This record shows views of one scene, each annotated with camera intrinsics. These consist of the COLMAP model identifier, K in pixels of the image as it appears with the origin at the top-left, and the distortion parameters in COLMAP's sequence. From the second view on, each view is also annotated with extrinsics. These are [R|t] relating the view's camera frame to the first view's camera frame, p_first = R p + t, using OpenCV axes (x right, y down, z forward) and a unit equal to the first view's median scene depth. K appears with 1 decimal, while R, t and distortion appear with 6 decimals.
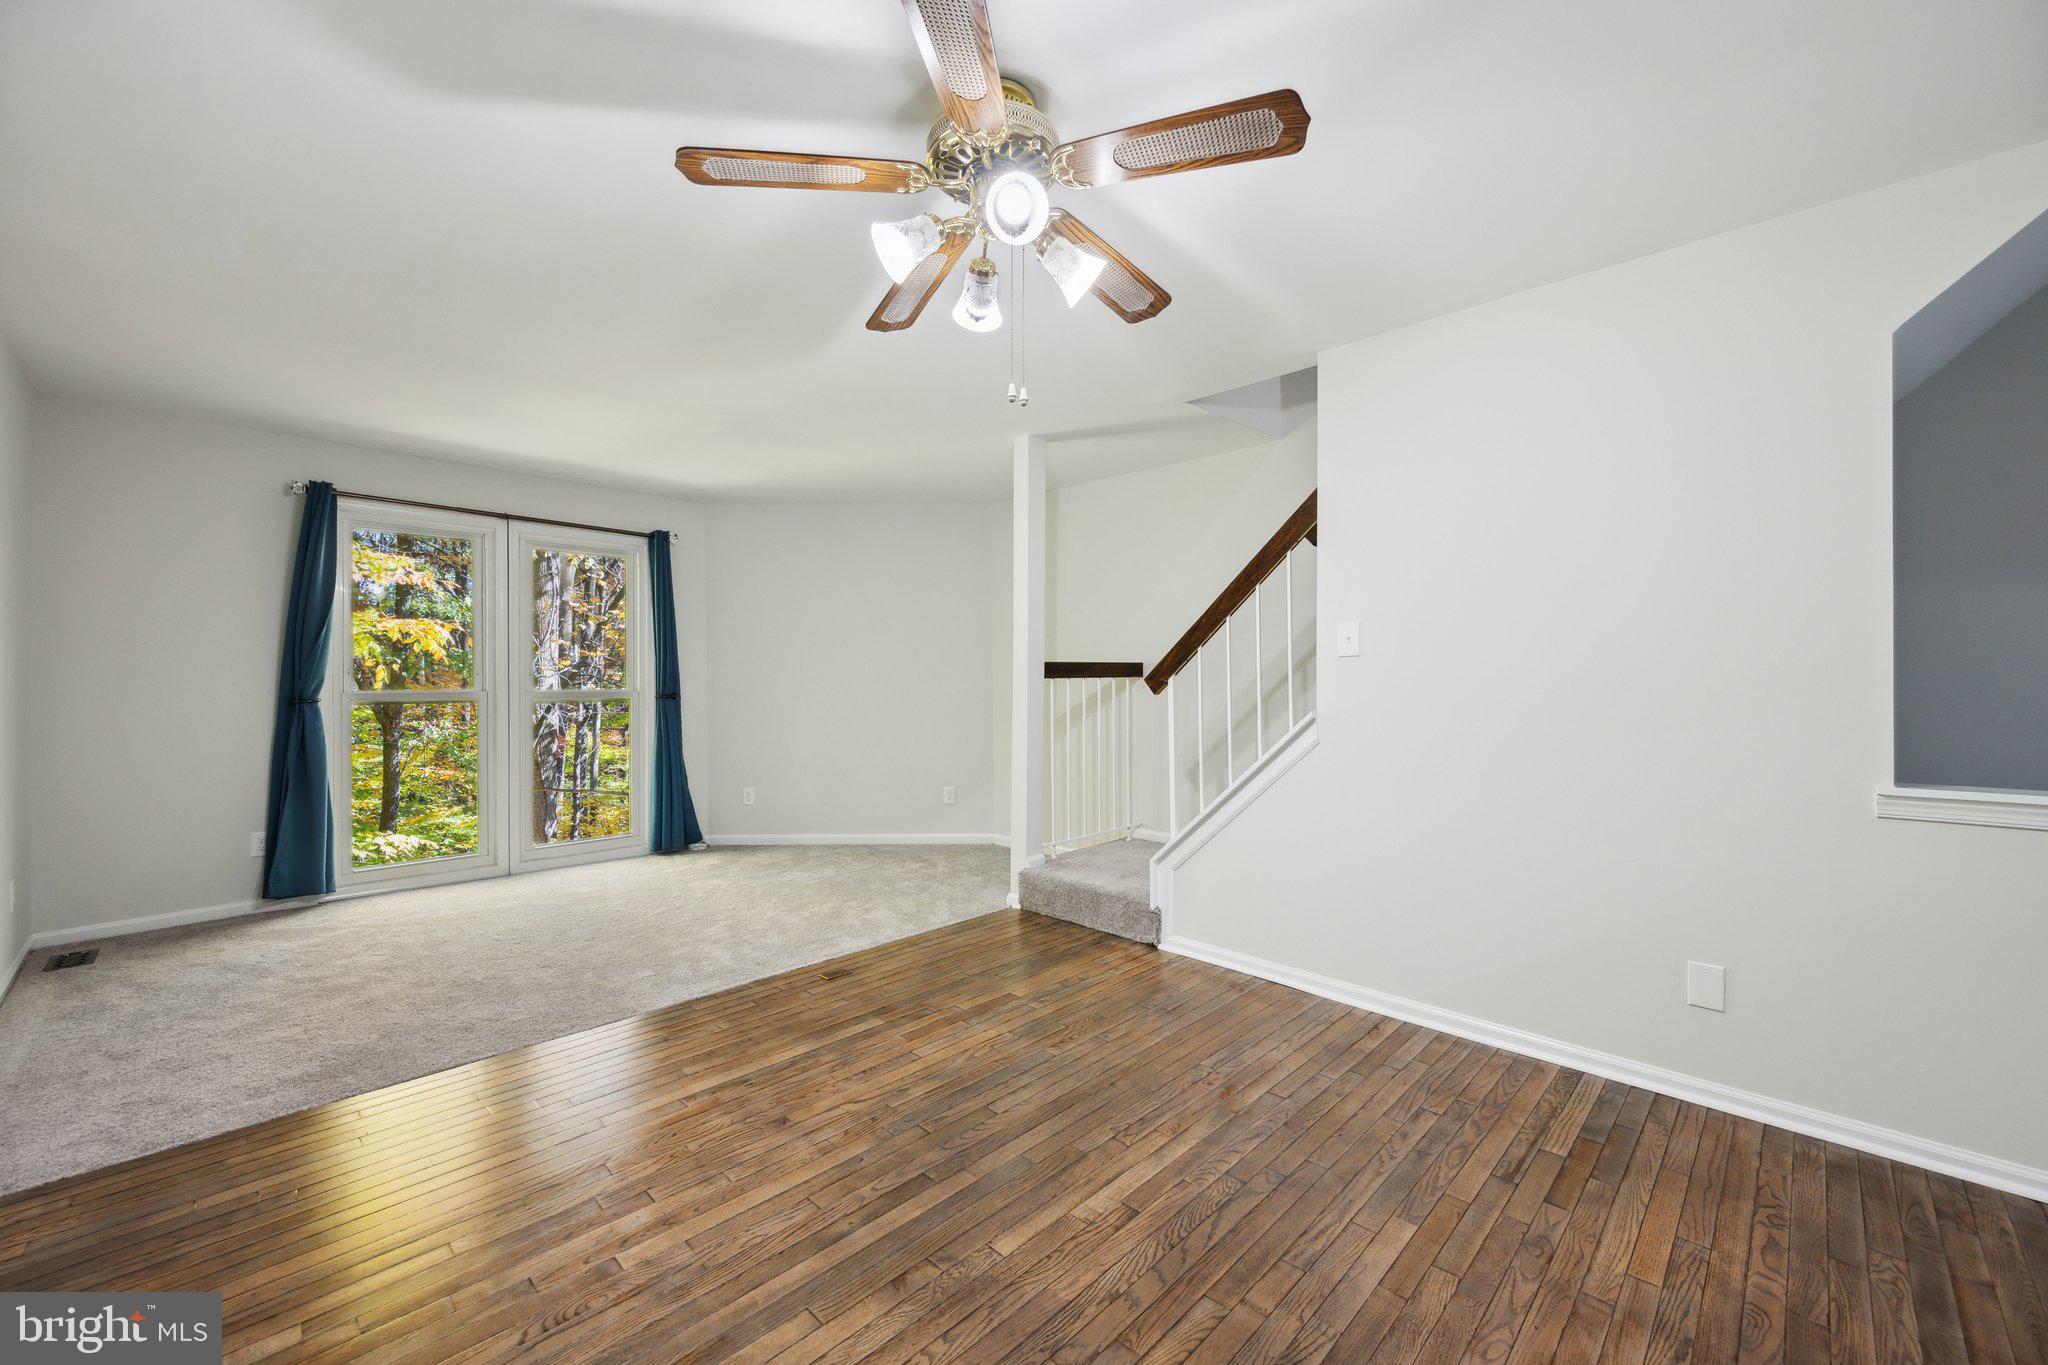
lens RADIAL K [[817.6, 0, 1028.7], [0, 817.6, 676.4], [0, 0, 1]] dist [-0.001743, 0.000183]
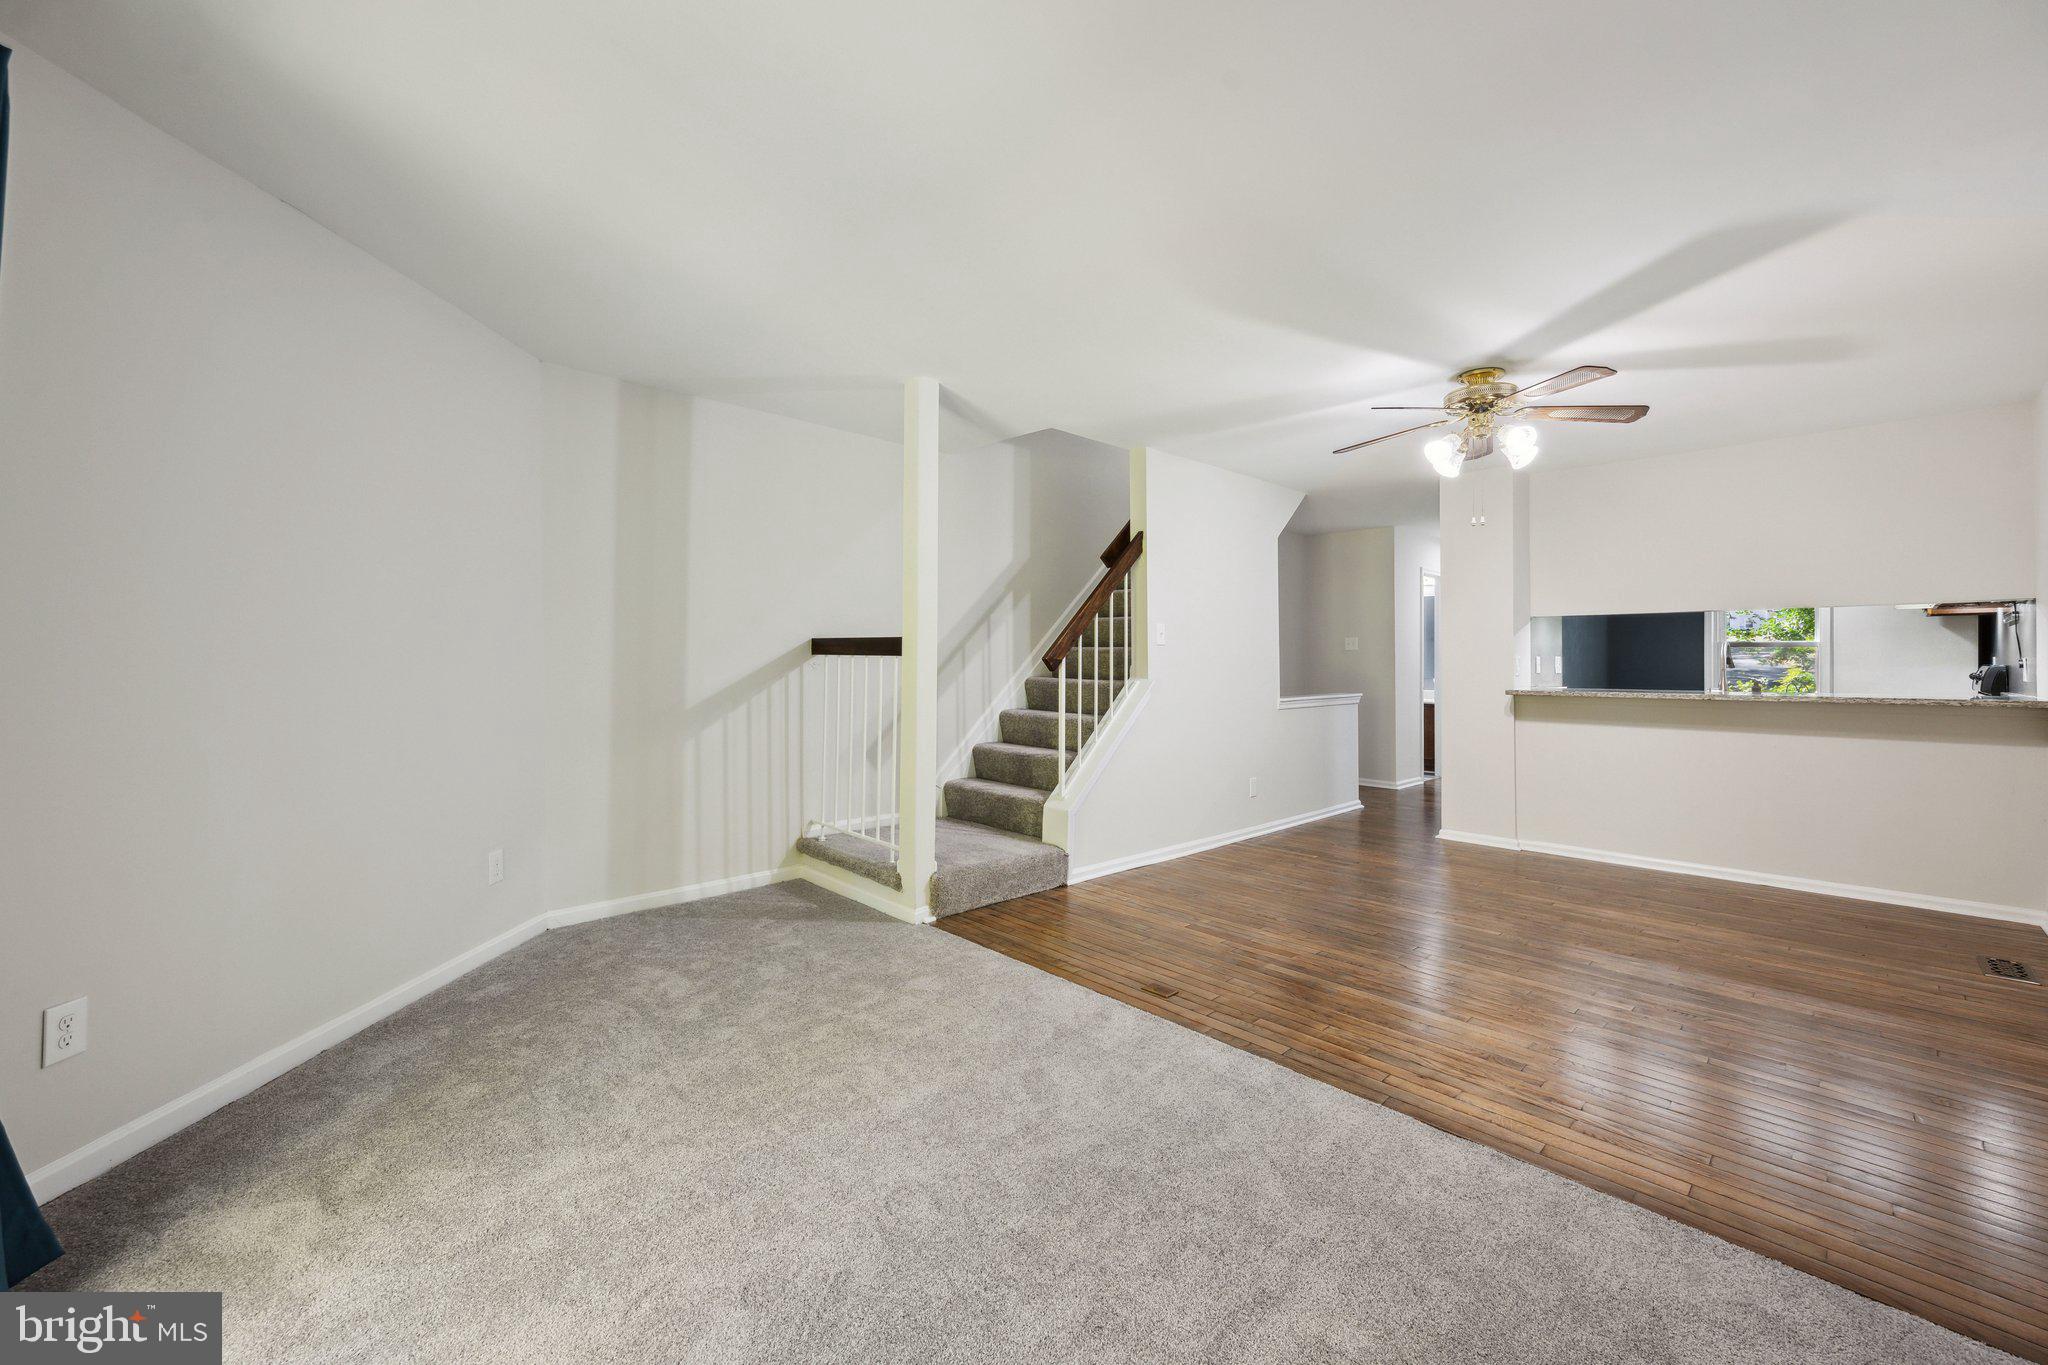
lens RADIAL K [[817.6, 0, 1028.8], [0, 817.6, 676.2], [0, 0, 1]] dist [-0.001743, 0.000183]
pose [[0.033652, -0.018299, 0.999266, -1.208715], [-0.008243, 0.999793, 0.018586, 0.007850], [-0.999400, -0.008862, 0.033495, 1.199123]]
